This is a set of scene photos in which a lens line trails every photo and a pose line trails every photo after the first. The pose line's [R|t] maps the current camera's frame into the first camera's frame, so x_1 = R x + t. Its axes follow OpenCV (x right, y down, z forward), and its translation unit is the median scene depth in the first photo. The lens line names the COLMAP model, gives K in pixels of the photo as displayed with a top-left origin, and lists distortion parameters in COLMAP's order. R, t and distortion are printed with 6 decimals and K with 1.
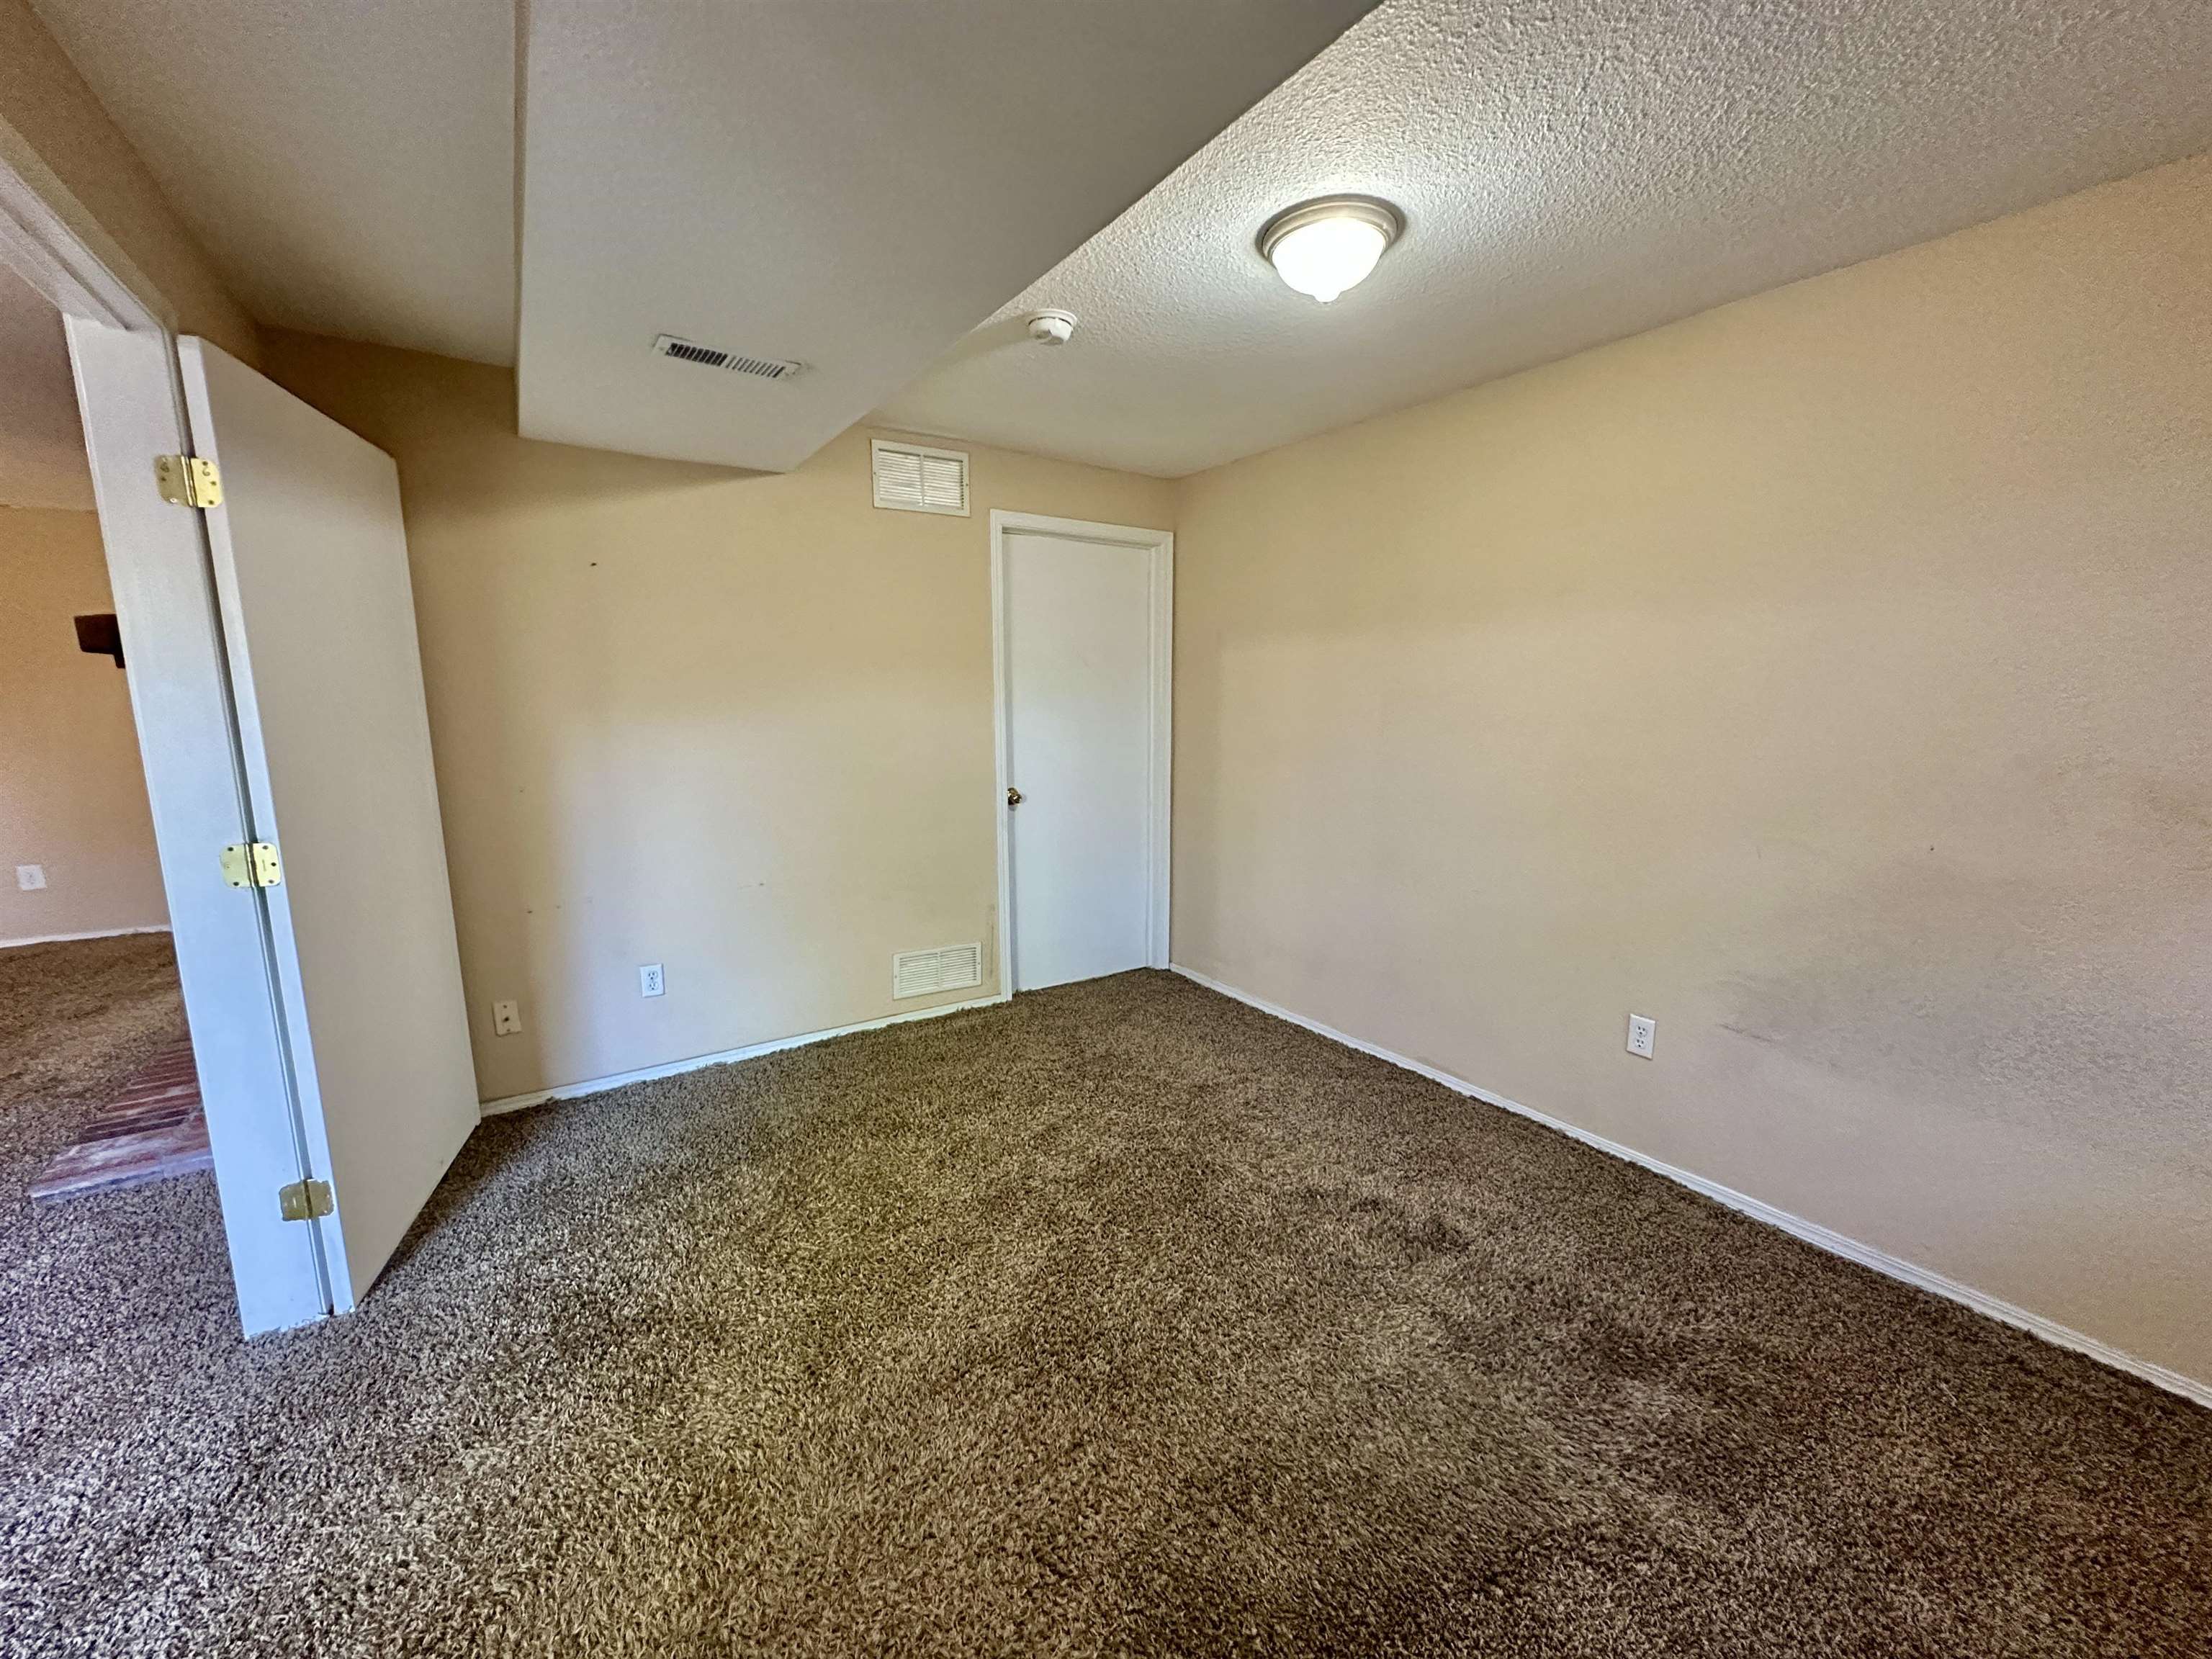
lens RADIAL K [[884.8, 0, 1106.0], [0, 884.8, 829.5], [0, 0, 1]] dist [-0.000638, 0.000502]
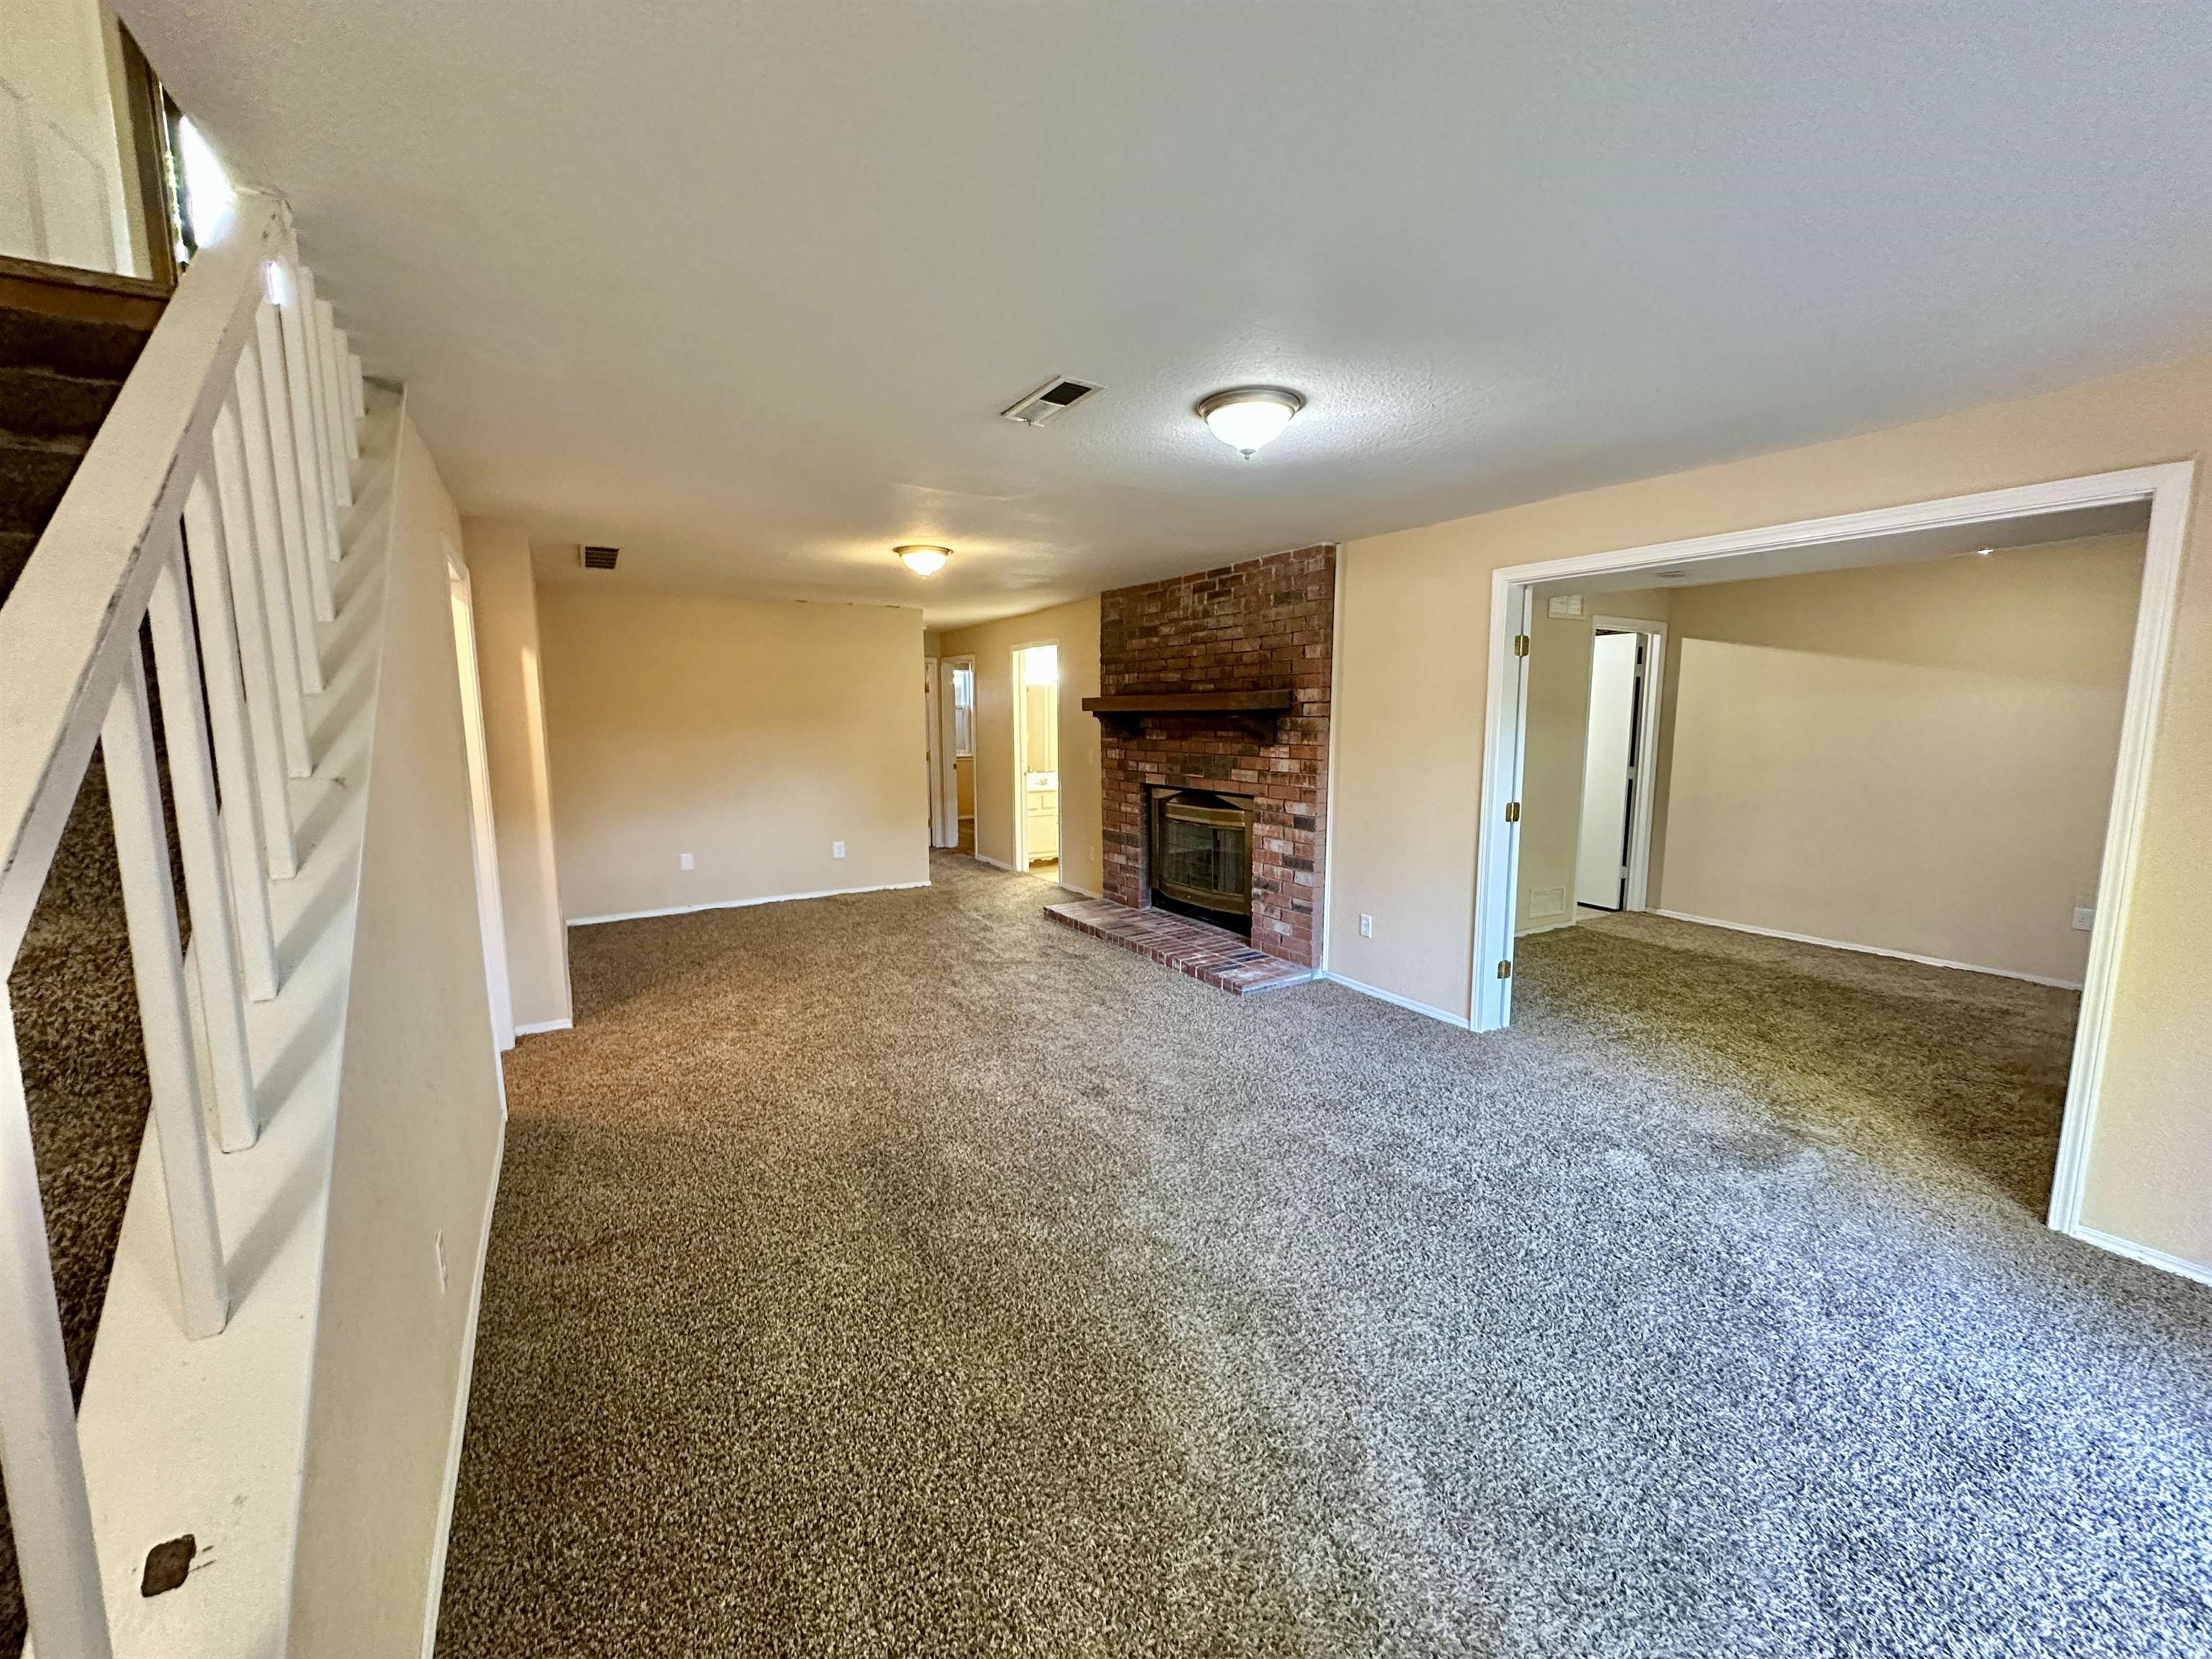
lens RADIAL K [[884.8, 0, 1106.0], [0, 884.8, 829.5], [0, 0, 1]] dist [-0.000638, 0.000502]
pose [[0.999517, 0.006277, -0.030443, -1.172281], [-0.007025, 0.999675, -0.024504, 0.086576], [0.030280, 0.024706, 0.999236, -0.789417]]
